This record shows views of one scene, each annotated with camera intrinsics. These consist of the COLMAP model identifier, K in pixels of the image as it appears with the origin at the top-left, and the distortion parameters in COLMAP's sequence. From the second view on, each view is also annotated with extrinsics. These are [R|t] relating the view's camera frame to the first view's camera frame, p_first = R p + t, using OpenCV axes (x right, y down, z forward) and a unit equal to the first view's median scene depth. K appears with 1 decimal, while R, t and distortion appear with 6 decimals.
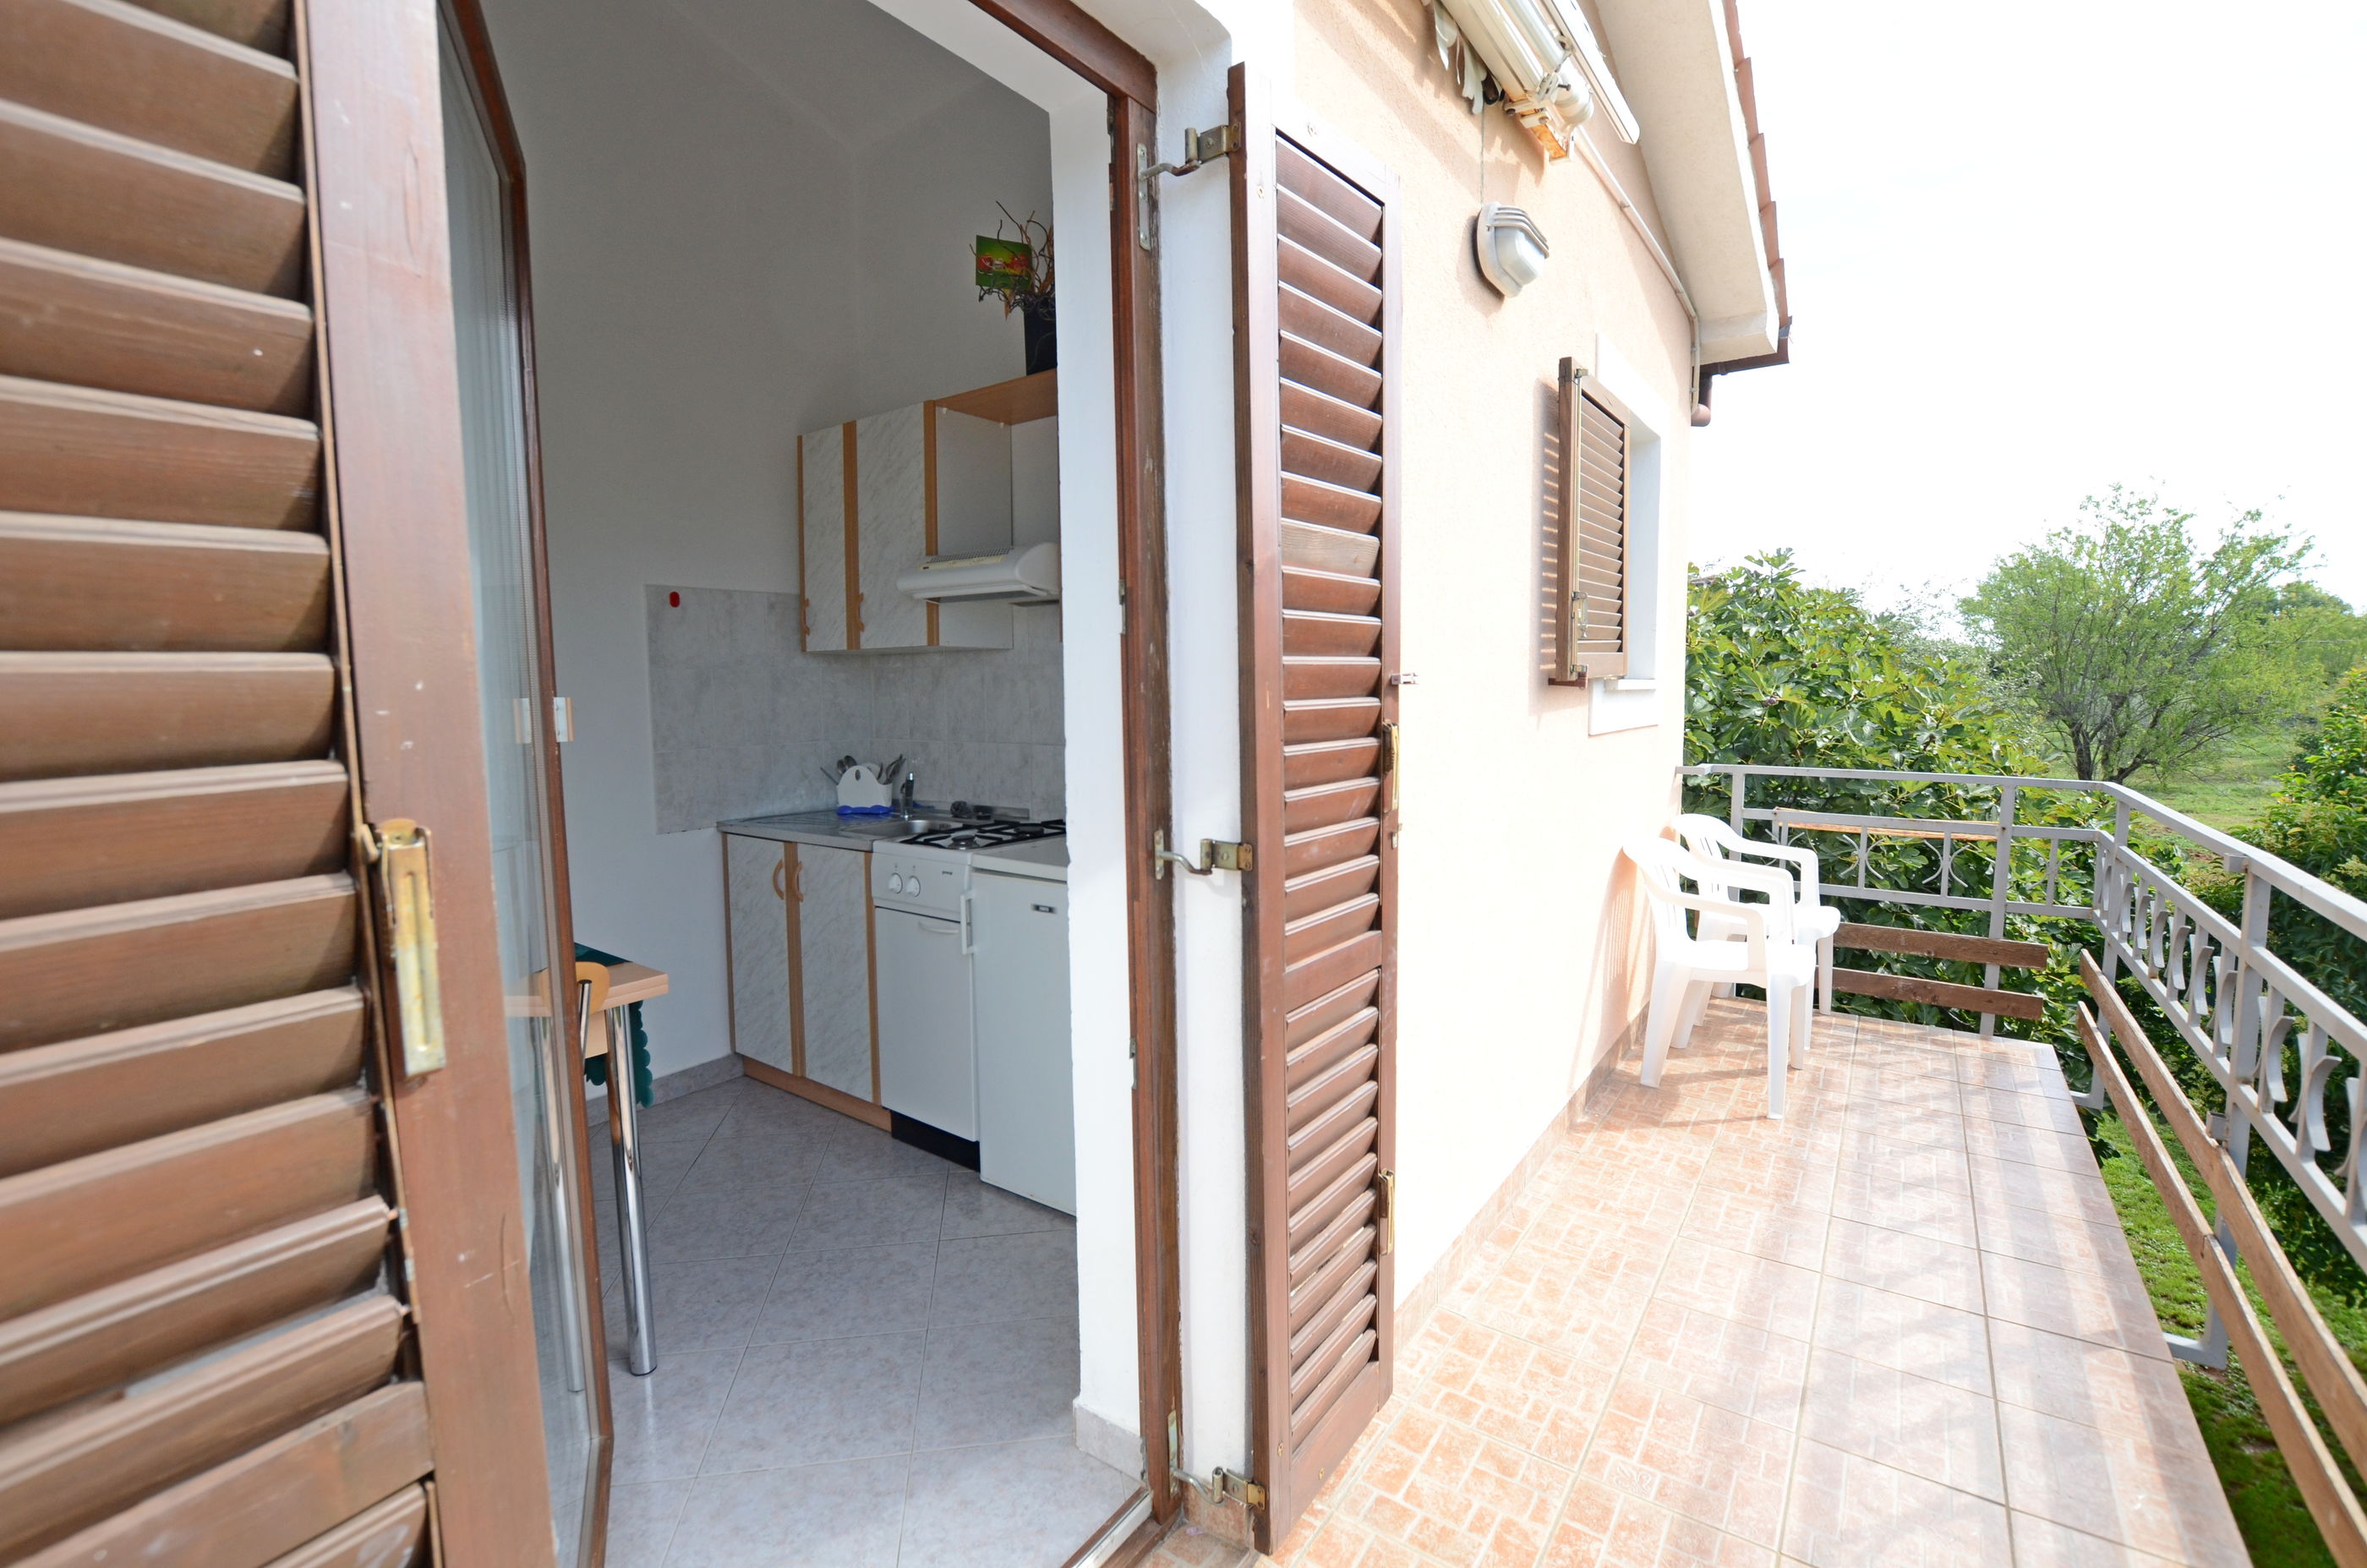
lens RADIAL K [[1036.9, 0, 1189.8], [0, 1036.9, 773.3], [0, 0, 1]] dist [-0.034215, 0.006340]
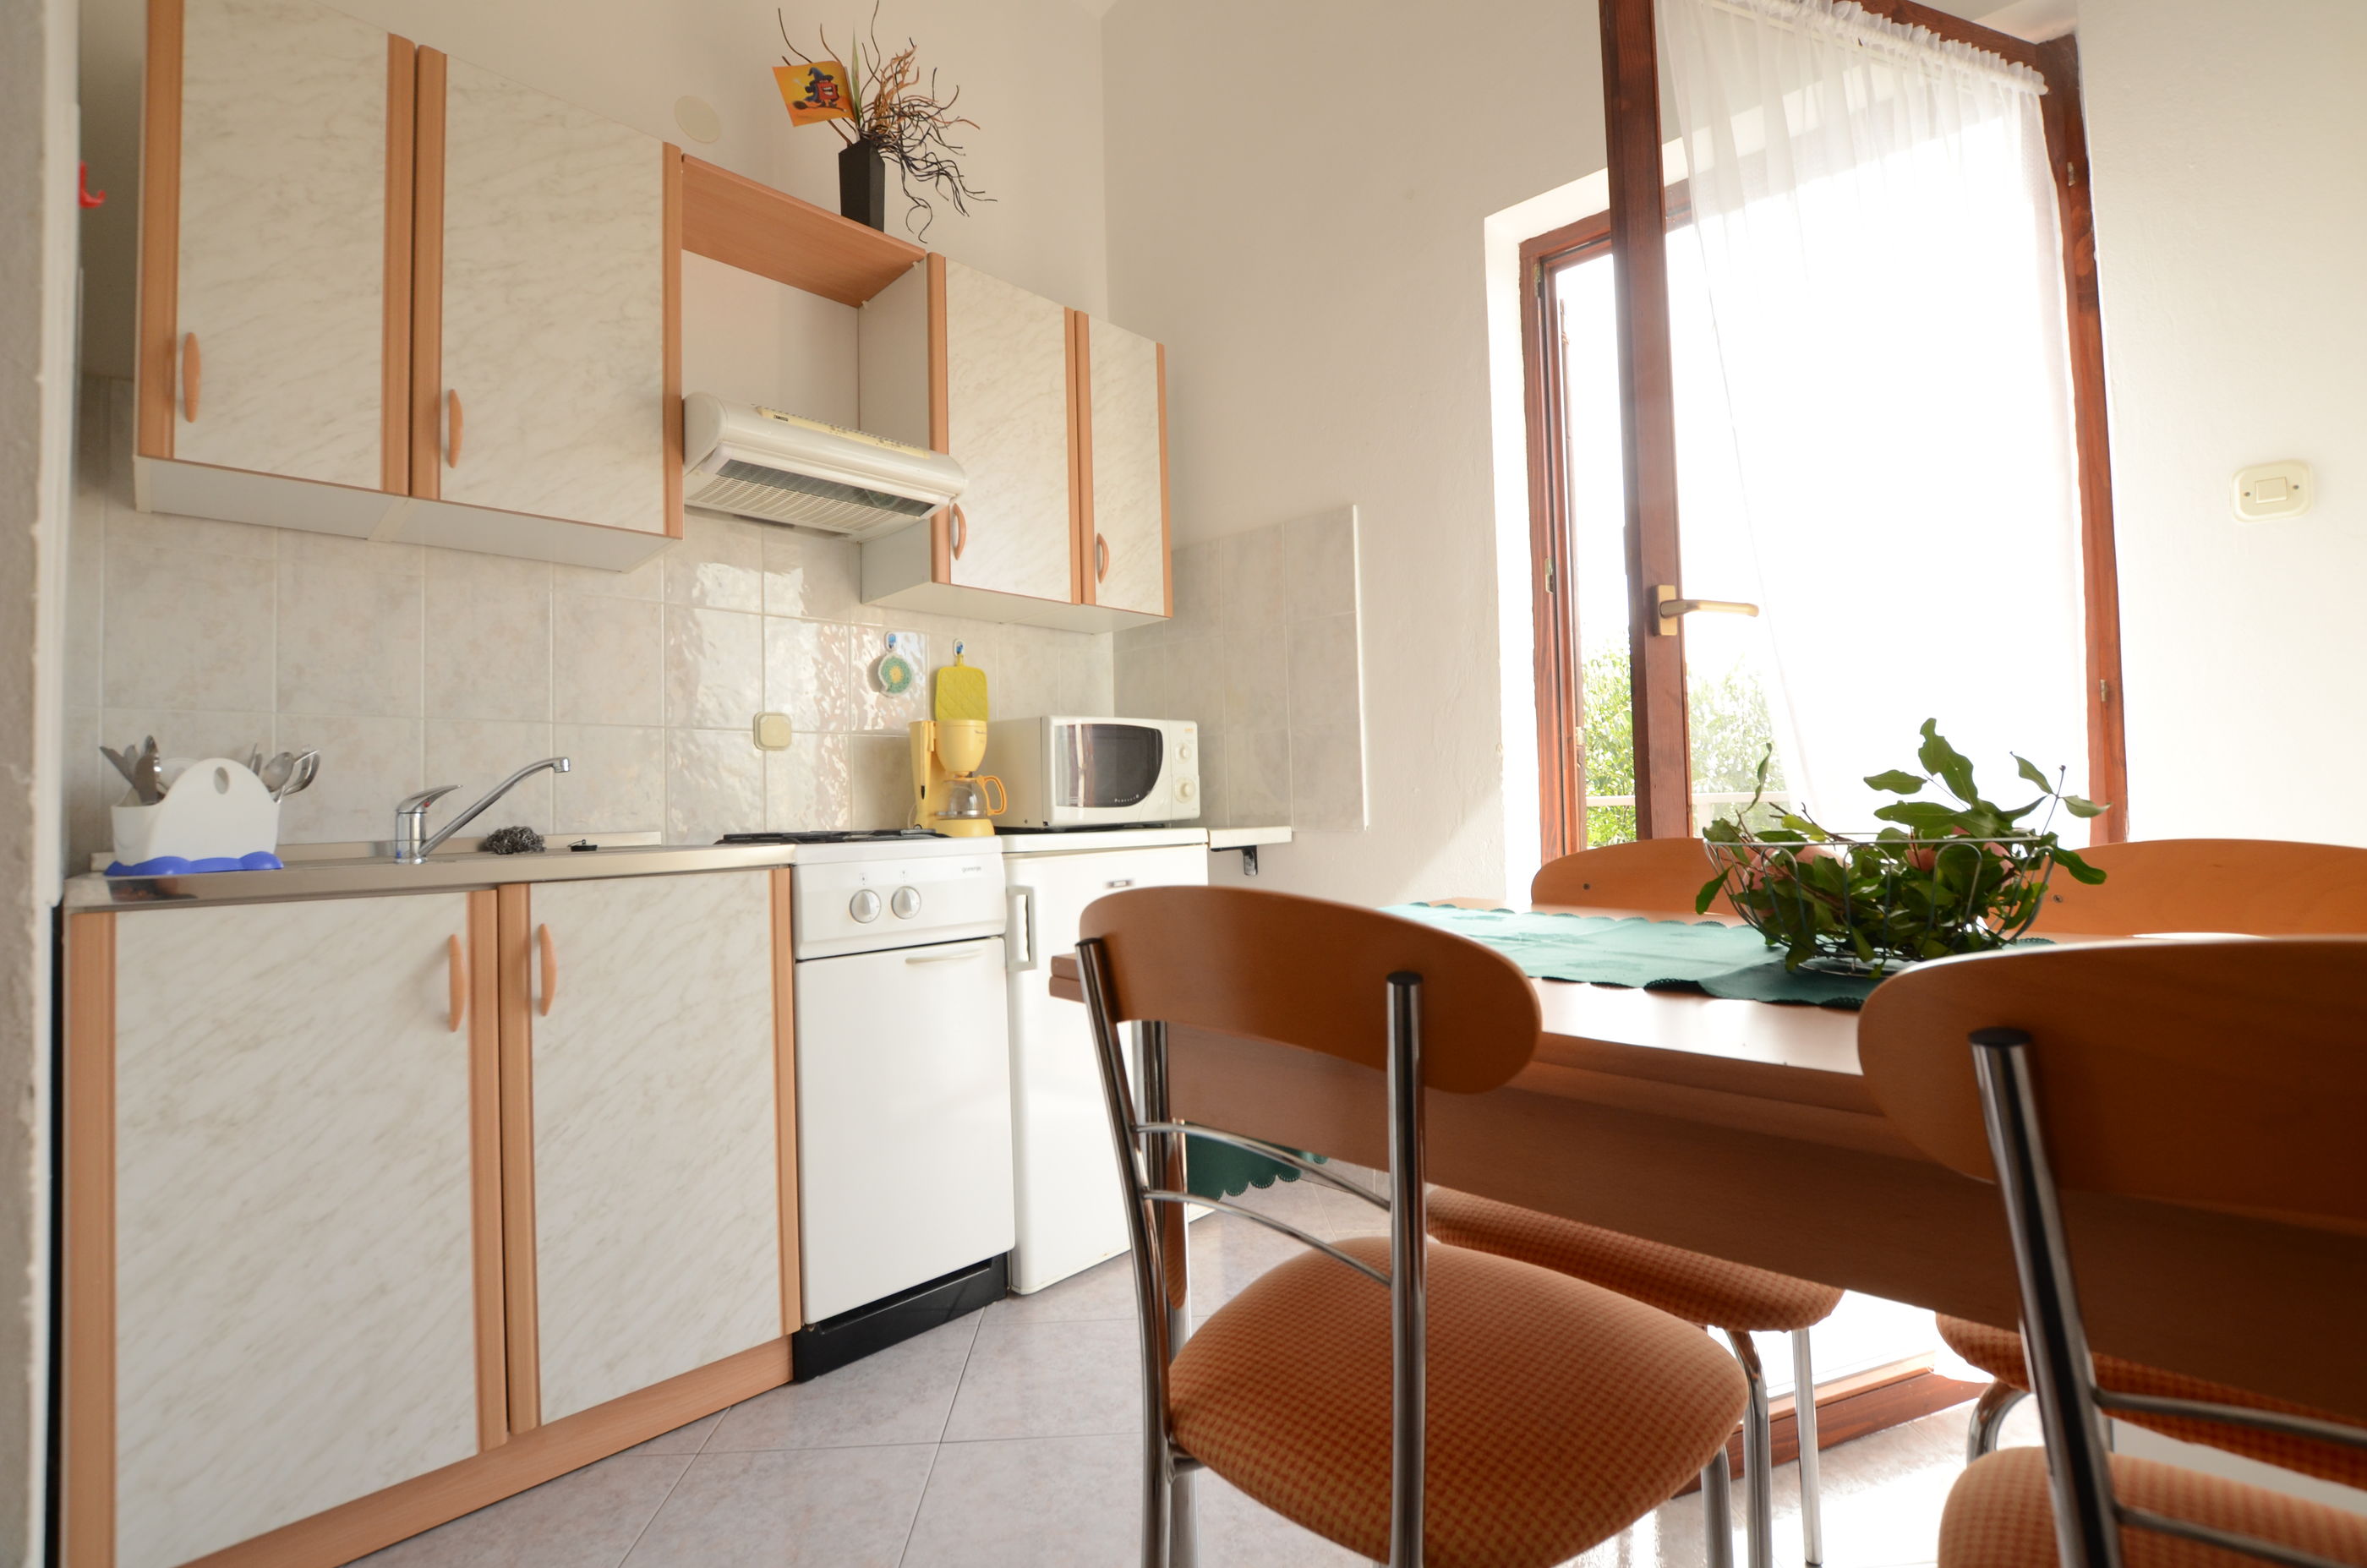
lens RADIAL K [[1036.9, 0, 1189.4], [0, 1036.9, 775.6], [0, 0, 1]] dist [-0.034215, 0.006340]
pose [[0.136703, 0.040862, 0.989769, -0.765712], [0.111911, 0.992115, -0.056416, 0.075913], [-0.984270, 0.118479, 0.131053, 0.636529]]
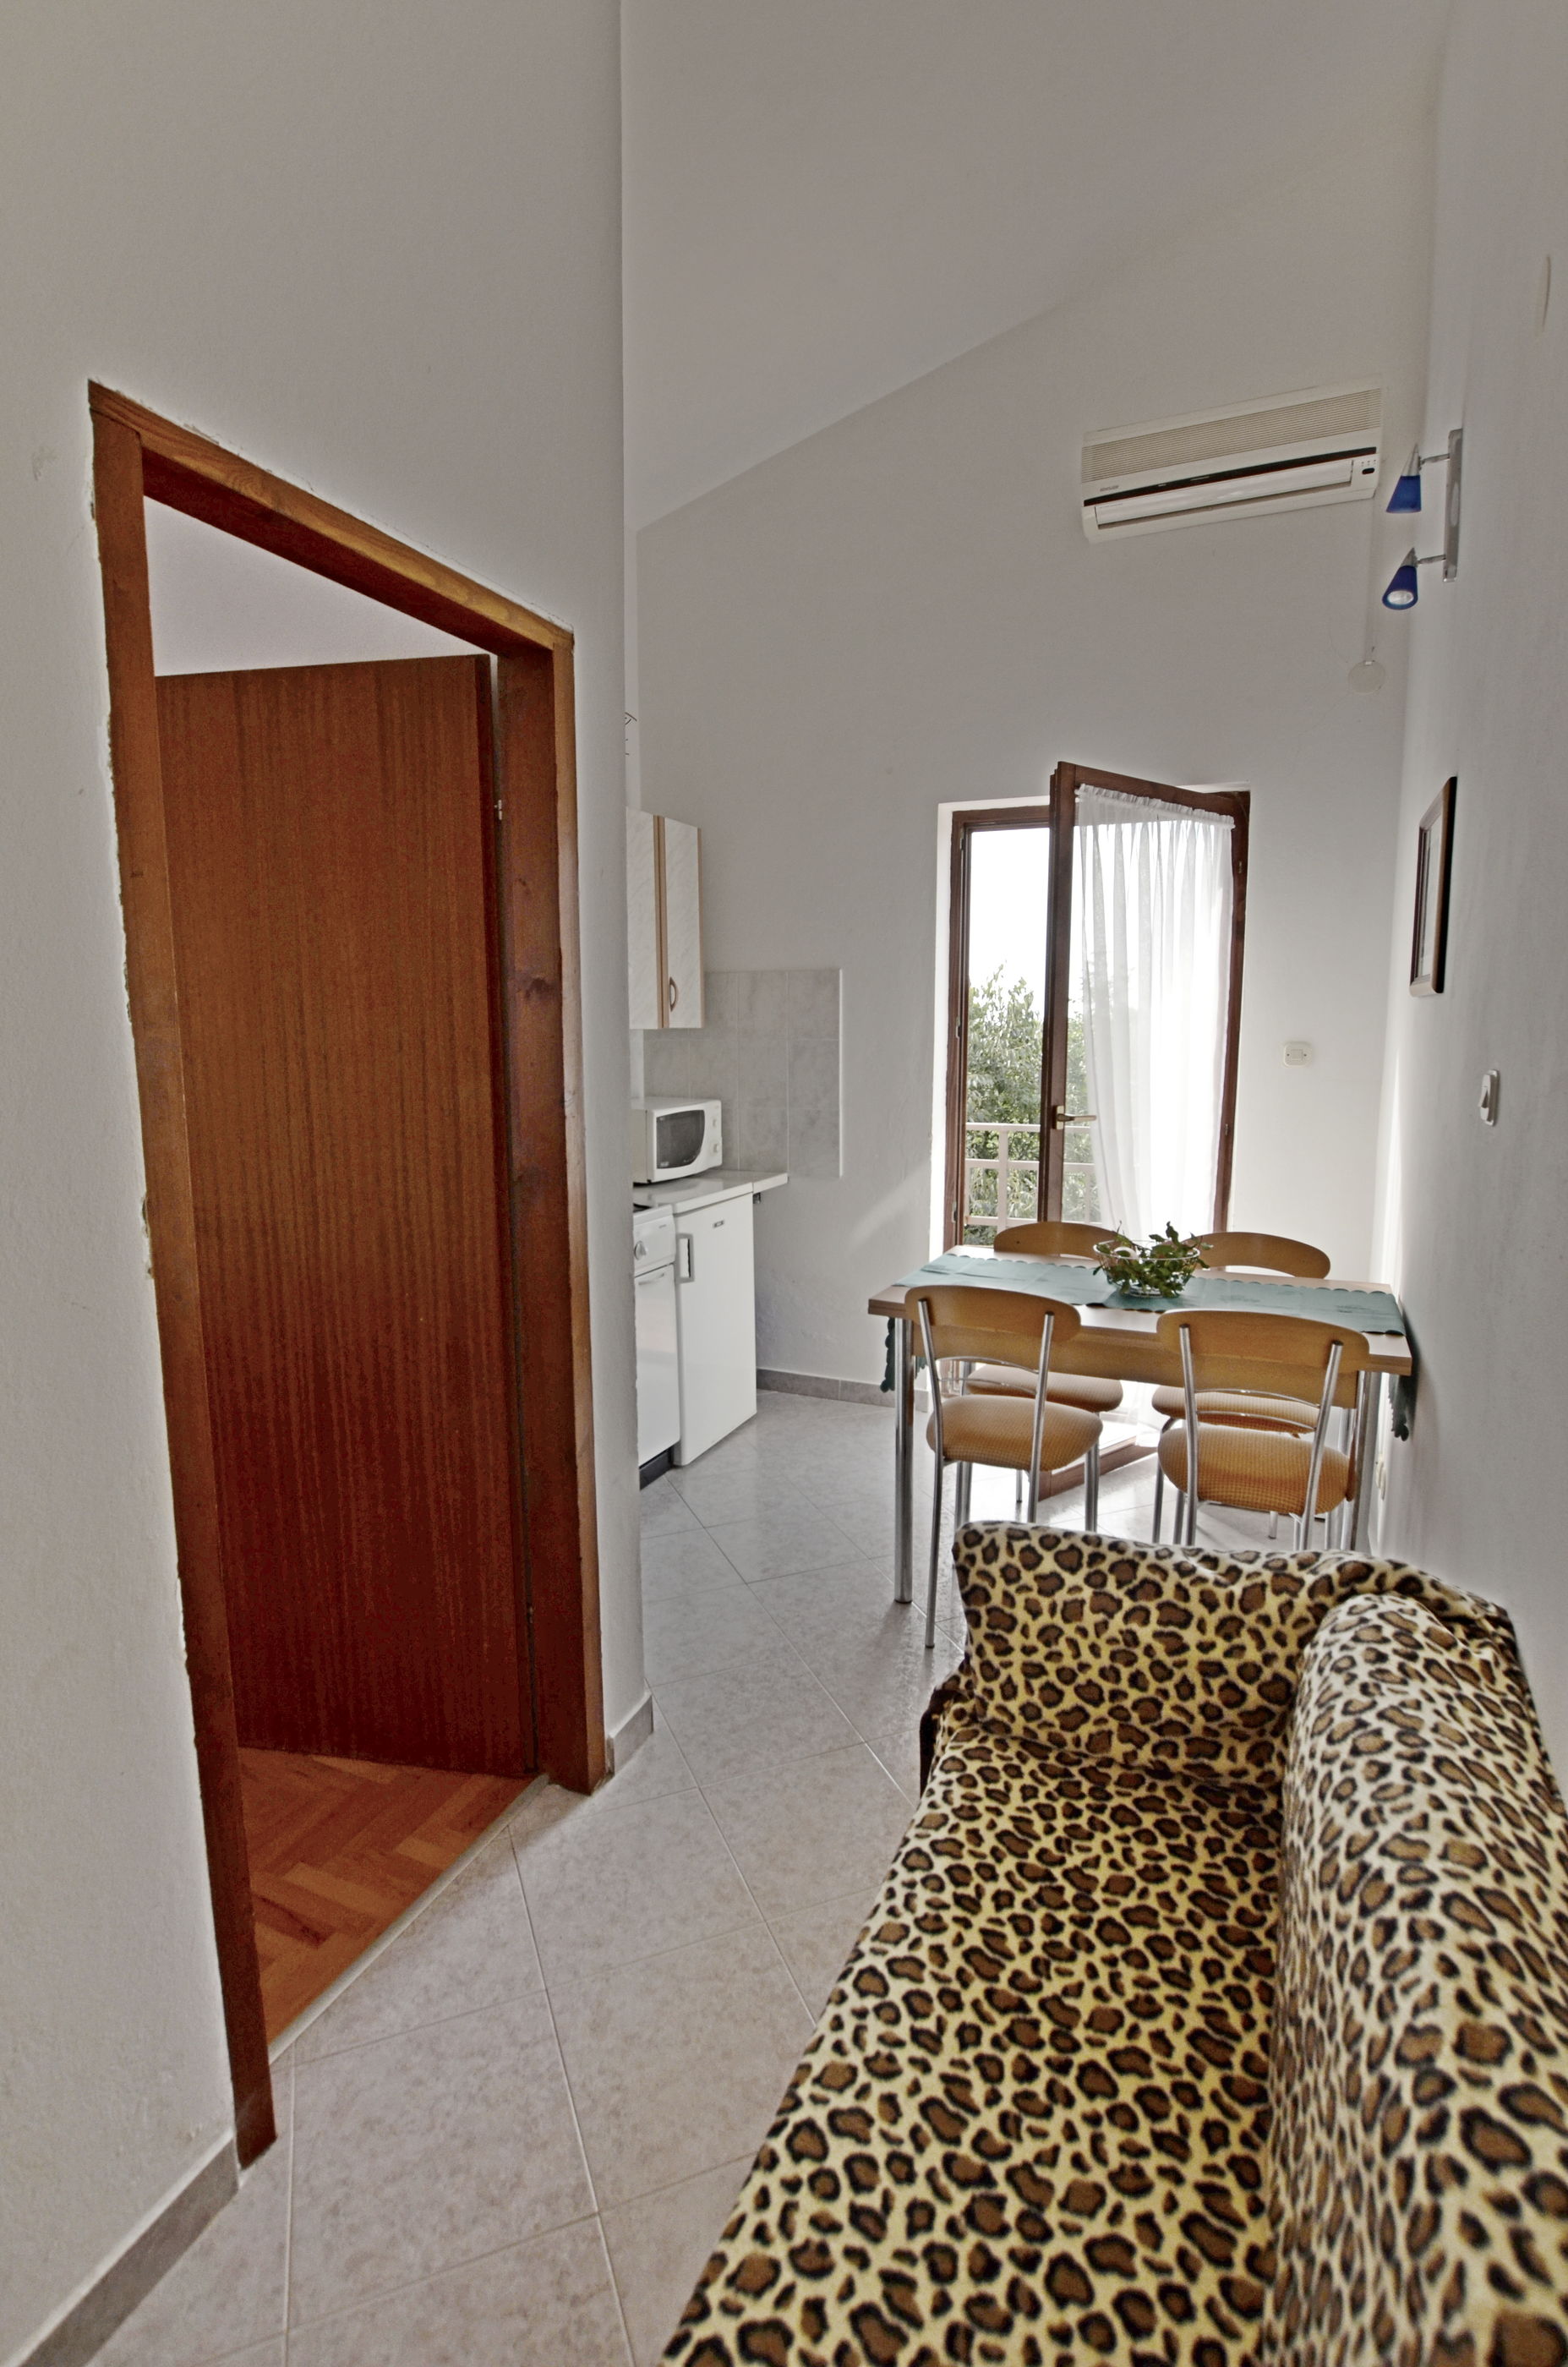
lens RADIAL K [[1093.6, 0, 775.4], [0, 1093.6, 1179.6], [0, 0, 1]] dist [-0.027235, 0.002658]
pose [[-0.191491, -0.117907, 0.974386, -1.228265], [0.094910, 0.985881, 0.137950, -0.095990], [-0.976895, 0.118895, -0.177597, 0.916860]]
